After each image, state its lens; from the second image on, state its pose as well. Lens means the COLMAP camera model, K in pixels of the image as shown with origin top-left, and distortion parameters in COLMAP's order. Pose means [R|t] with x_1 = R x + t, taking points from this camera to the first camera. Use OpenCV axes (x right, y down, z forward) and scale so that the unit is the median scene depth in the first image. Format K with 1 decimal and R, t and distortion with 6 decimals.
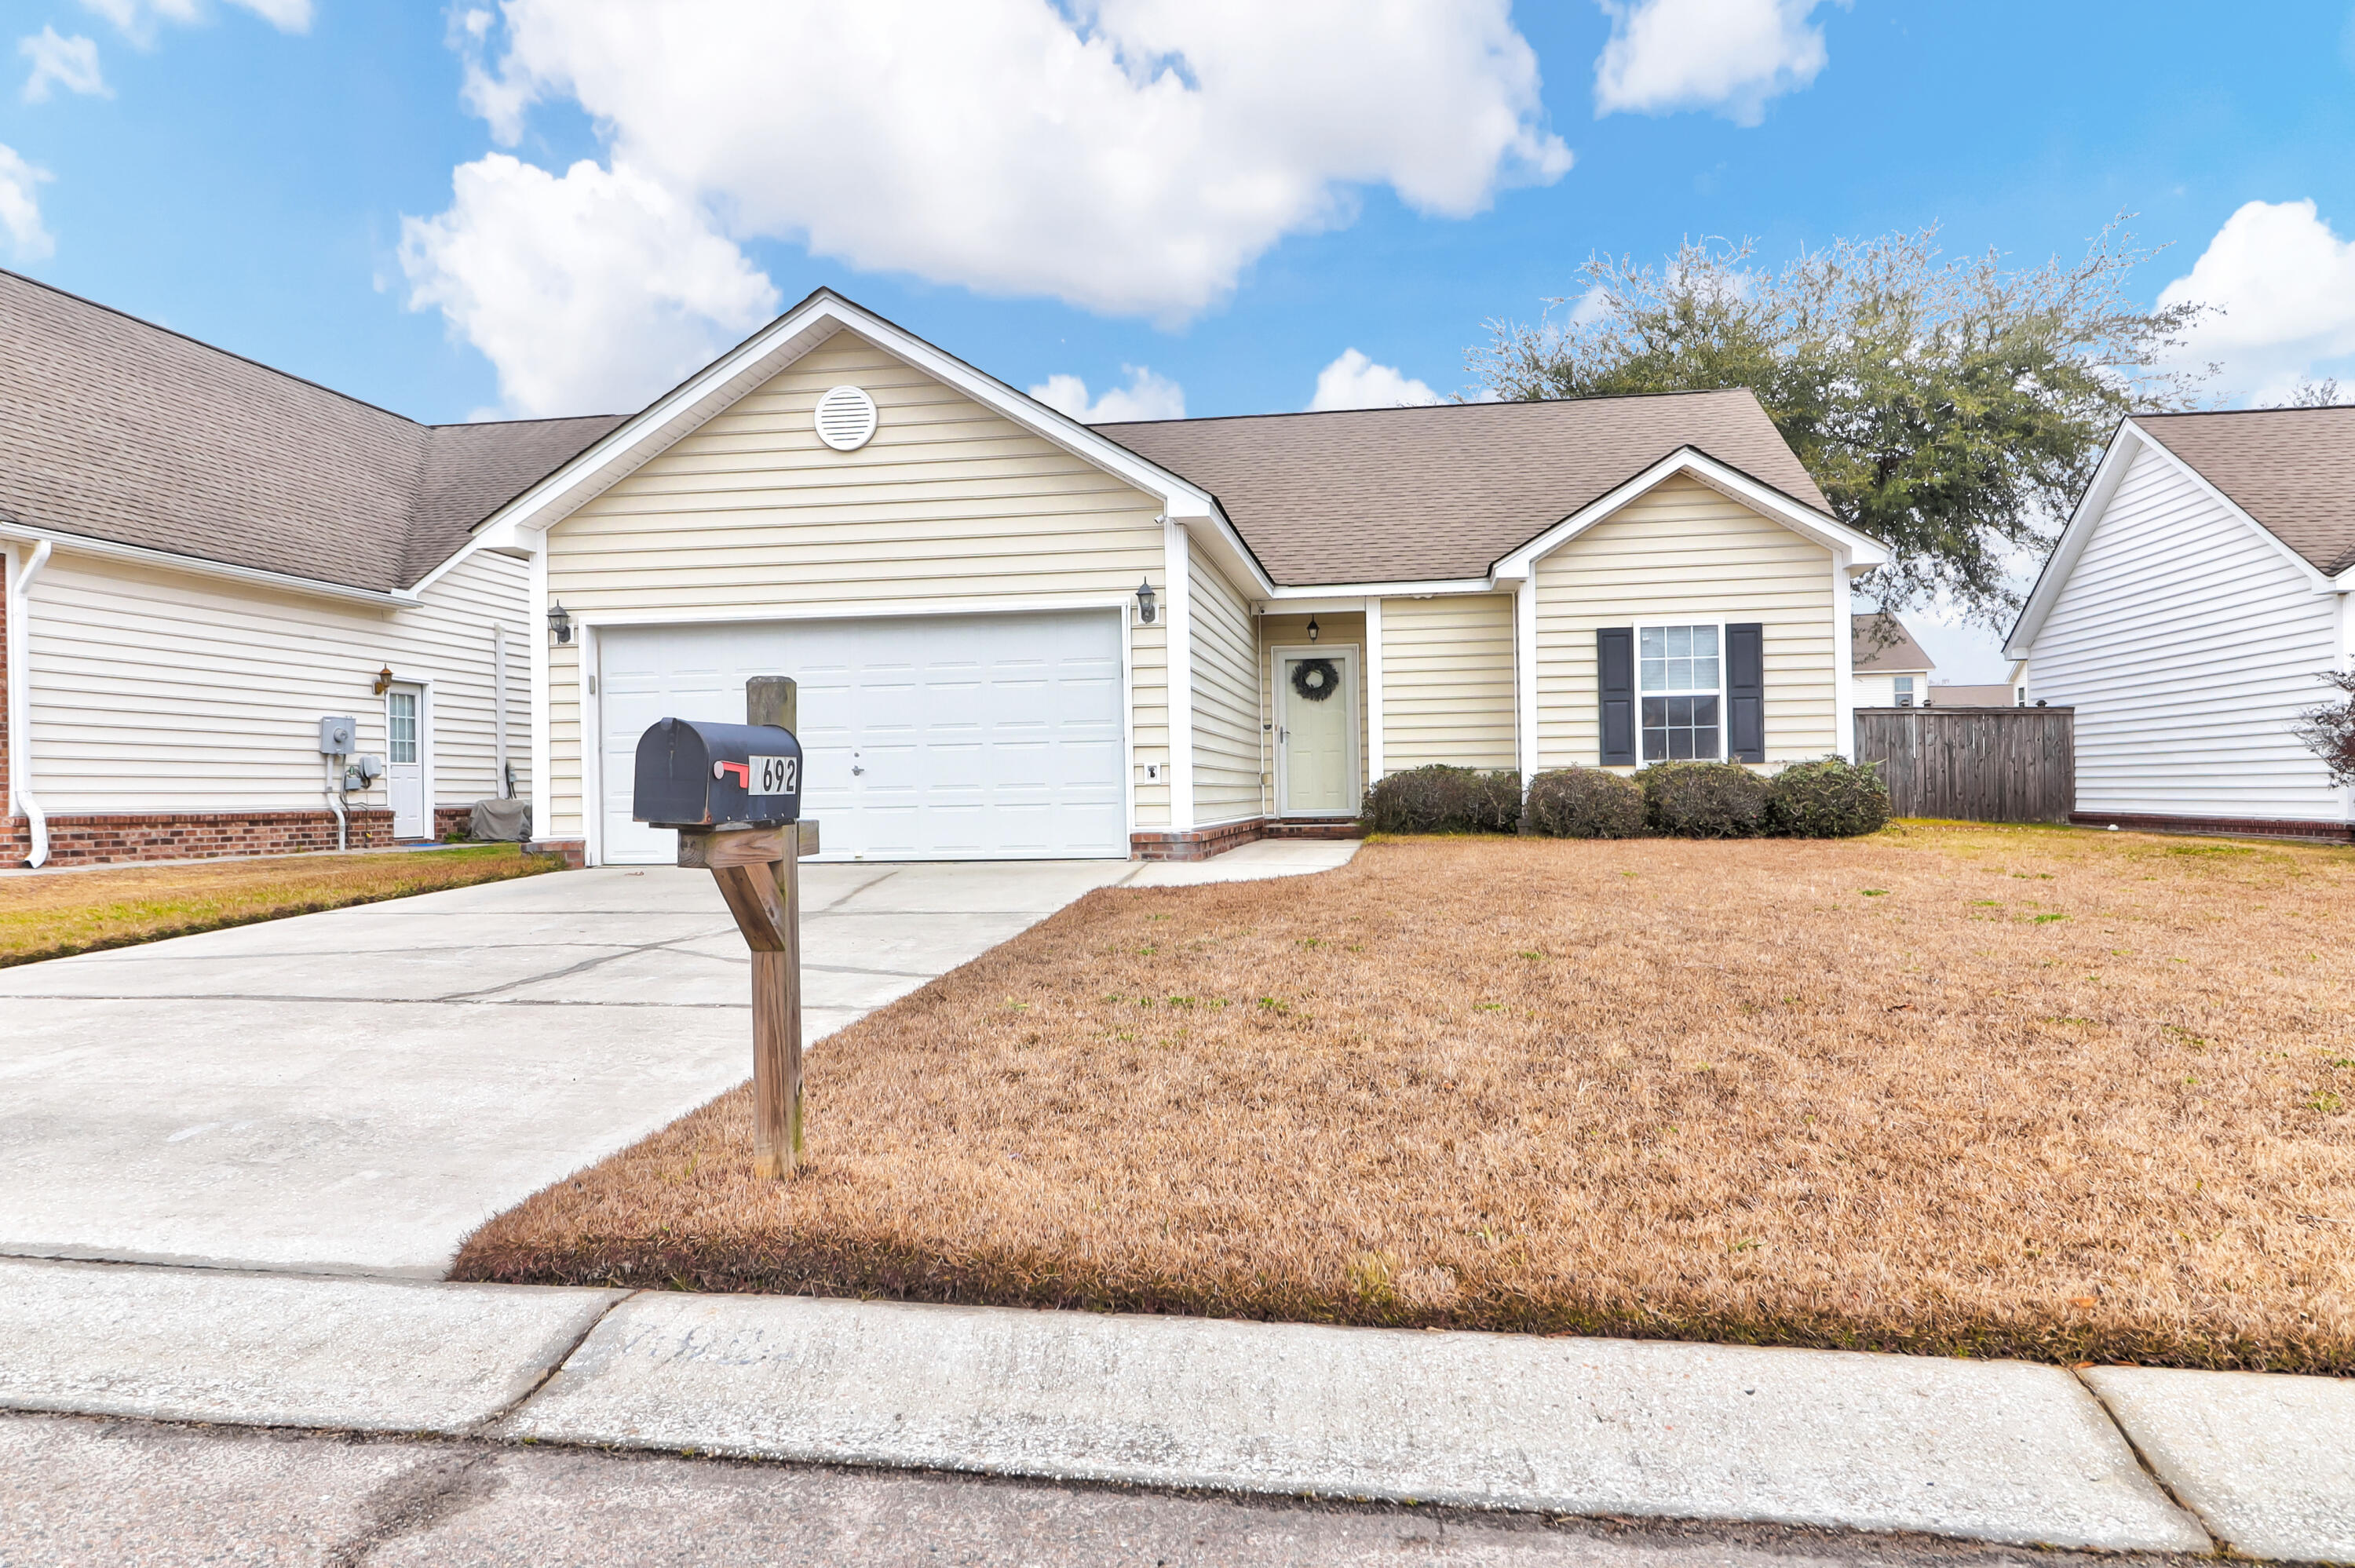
lens RADIAL K [[1591.2, 0, 1177.5], [0, 1591.2, 784.0], [0, 0, 1]] dist [0.008073, -0.021567]
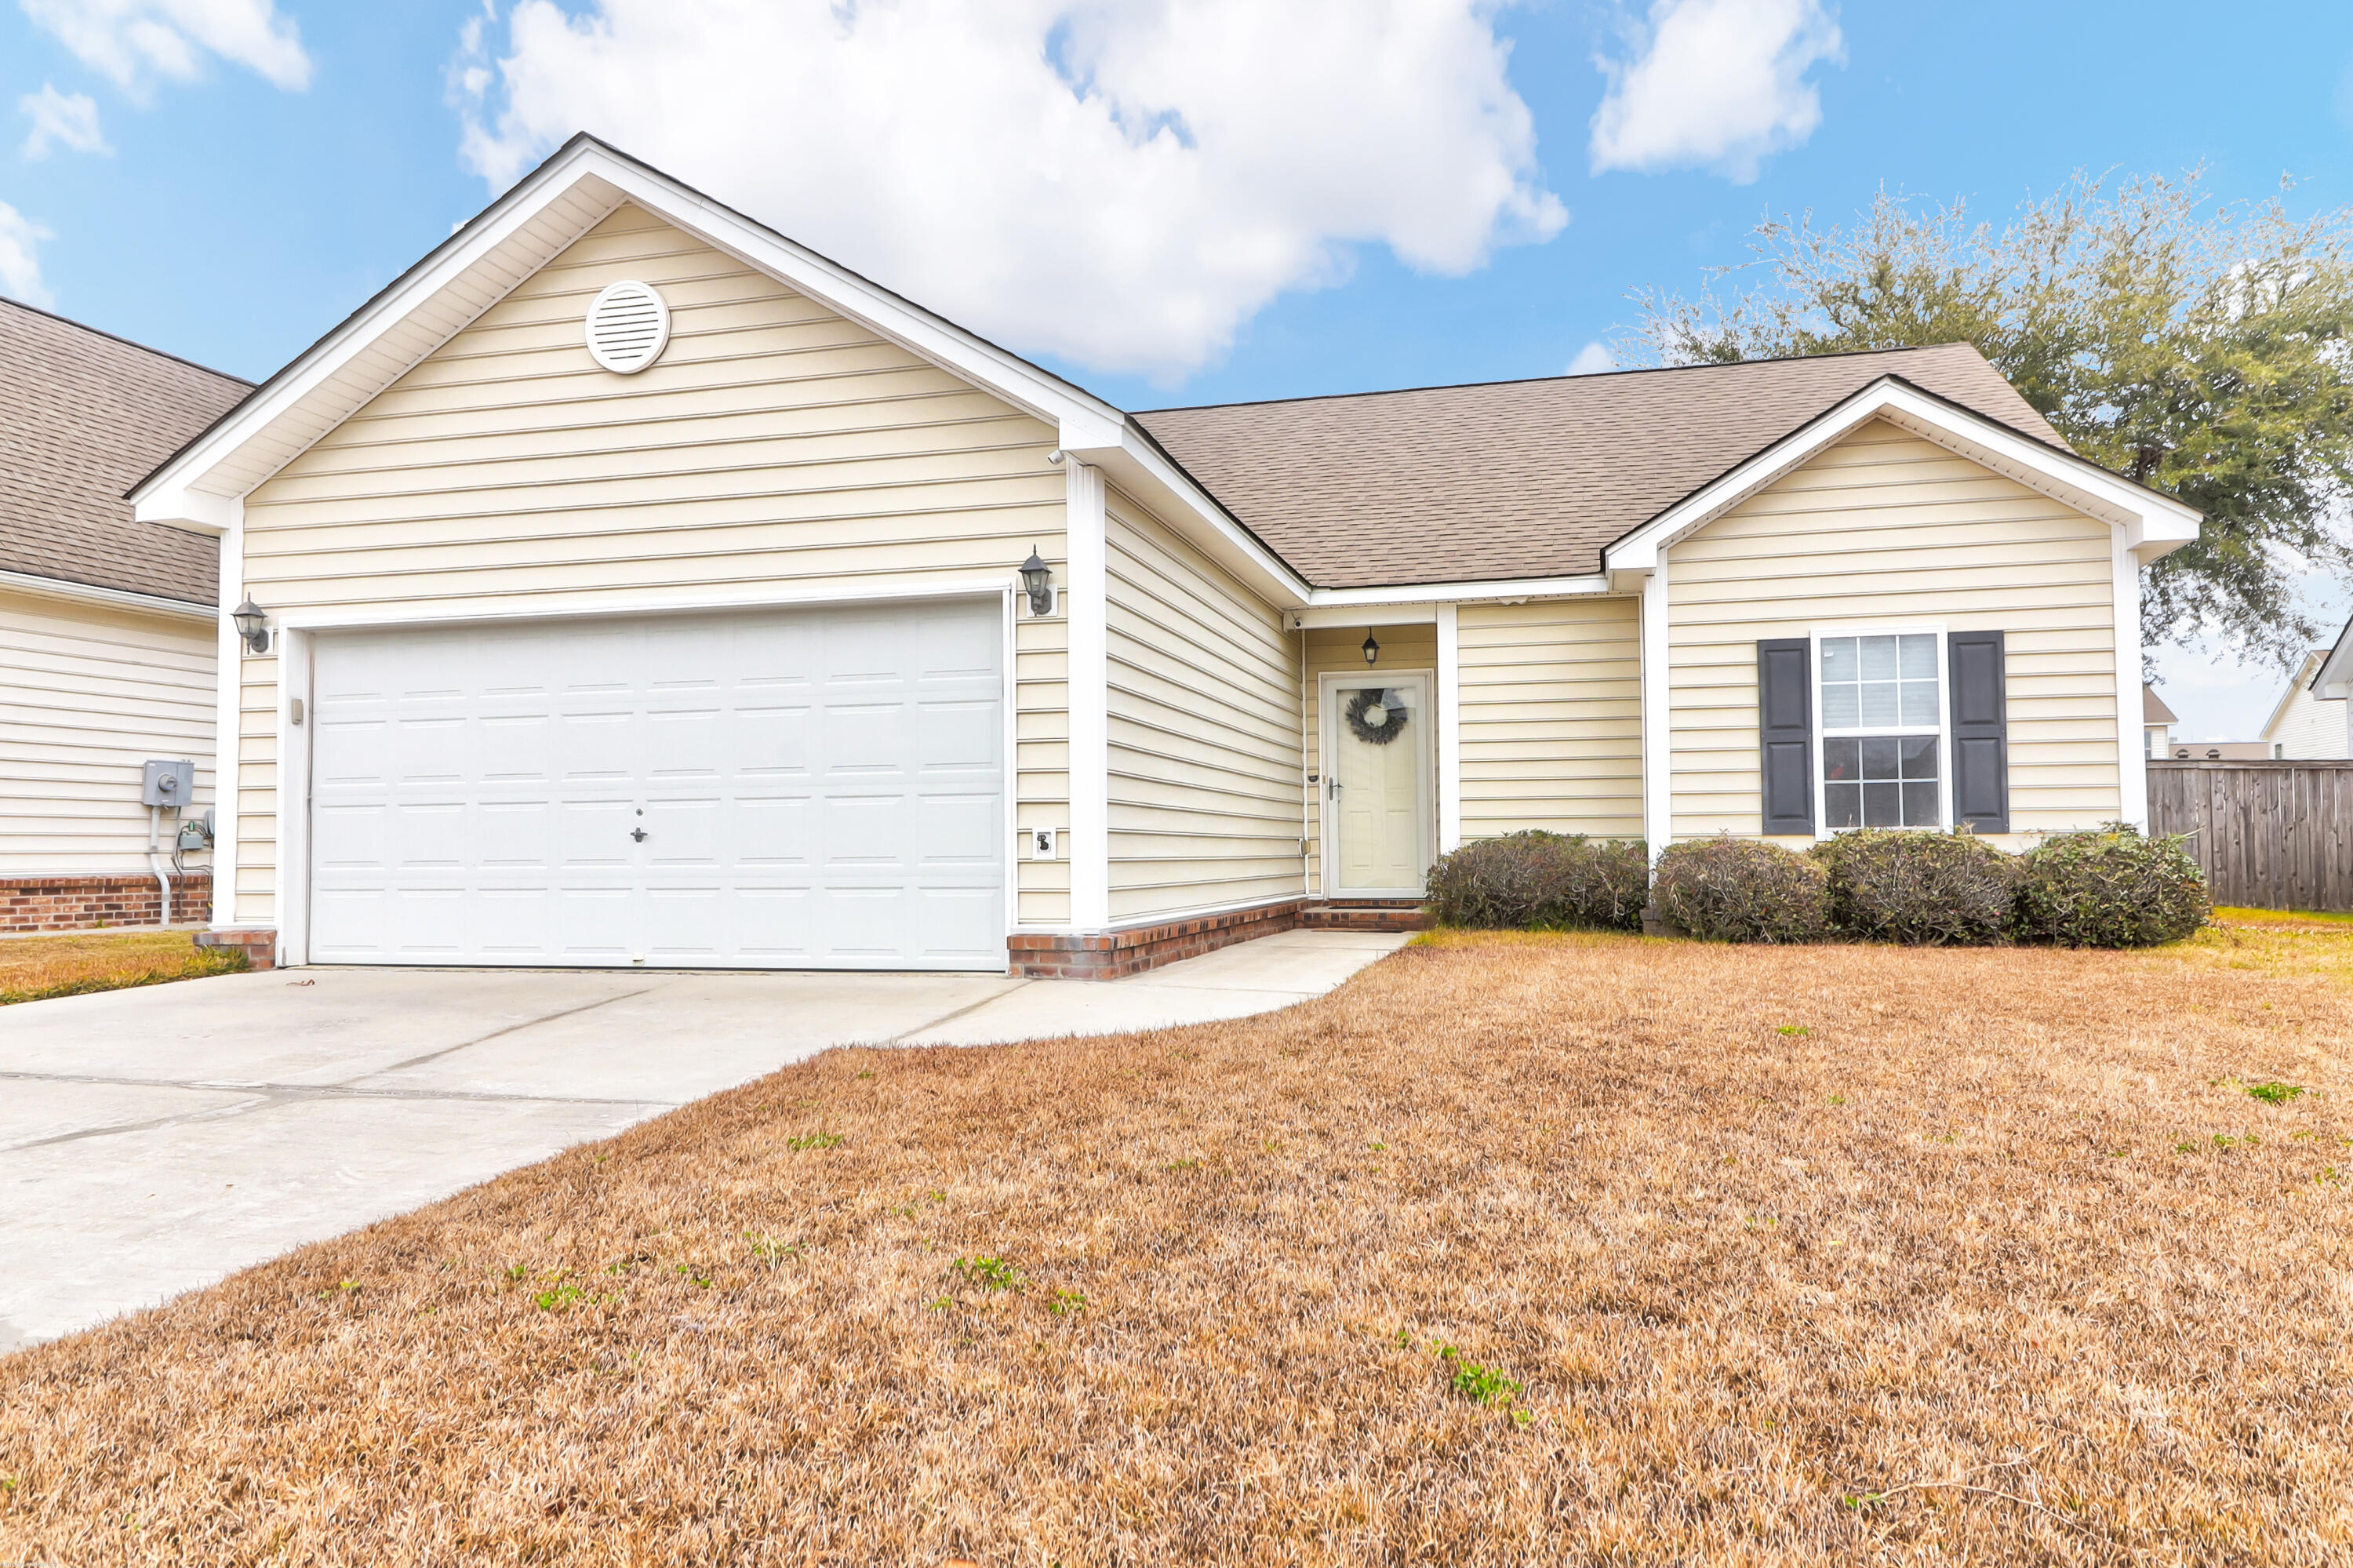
lens RADIAL K [[1590.2, 0, 1176.5], [0, 1590.2, 784.0], [0, 0, 1]] dist [0.008073, -0.021567]
pose [[0.994045, 0.005347, -0.108838, 0.085139], [-0.009276, 0.999322, -0.035624, -0.006573], [0.108573, 0.036421, 0.993421, 0.275046]]
